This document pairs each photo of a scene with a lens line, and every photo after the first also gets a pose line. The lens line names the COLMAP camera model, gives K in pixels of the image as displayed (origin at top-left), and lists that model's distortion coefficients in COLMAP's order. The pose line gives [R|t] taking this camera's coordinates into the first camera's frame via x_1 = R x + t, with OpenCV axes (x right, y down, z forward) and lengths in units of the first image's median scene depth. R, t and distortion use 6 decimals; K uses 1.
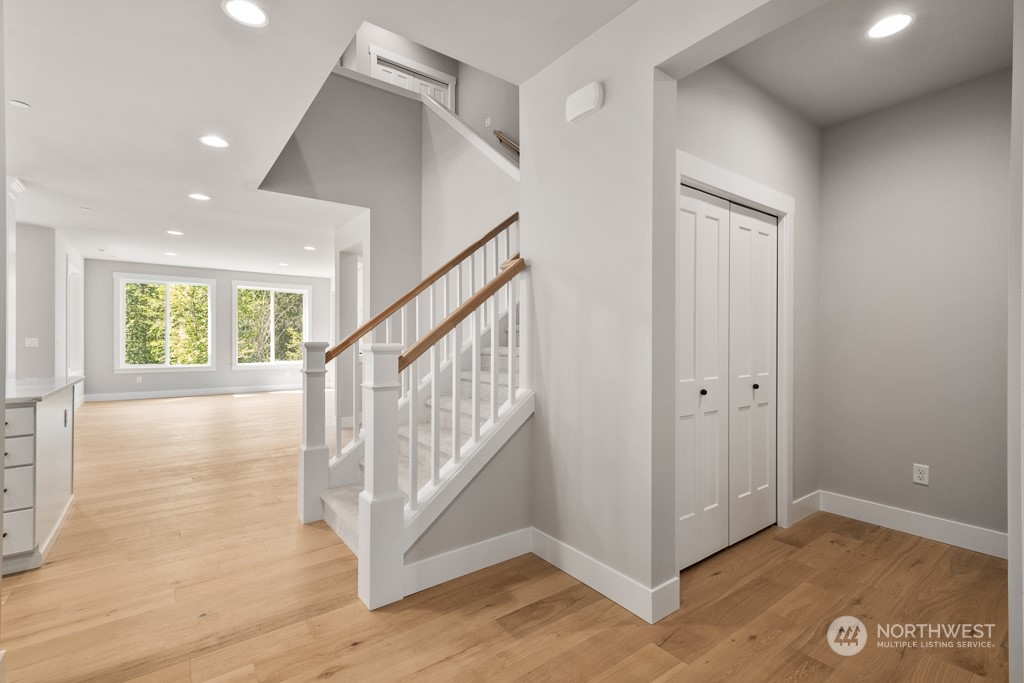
lens RADIAL K [[450.8, 0, 516.4], [0, 450.8, 337.0], [0, 0, 1]] dist [0.006174, 0.001436]
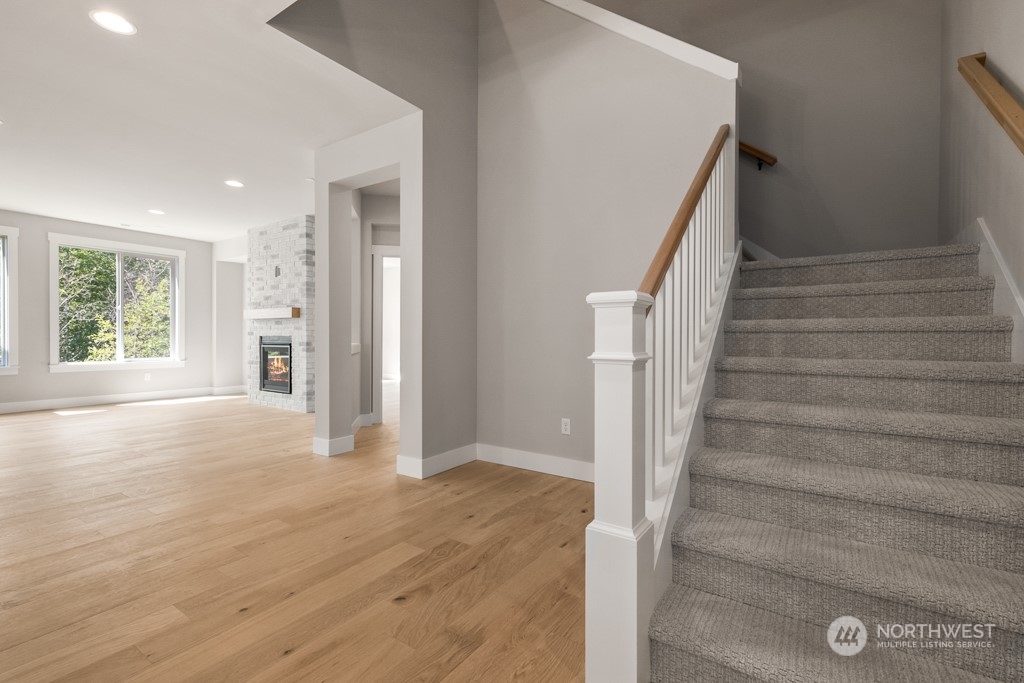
lens RADIAL K [[450.8, 0, 517.4], [0, 450.8, 341.2], [0, 0, 1]] dist [0.006174, 0.001436]
pose [[0.945462, -0.005265, 0.325689, -0.229123], [-0.000075, 0.999866, 0.016380, 0.018986], [-0.325732, -0.015511, 0.945335, 0.191628]]
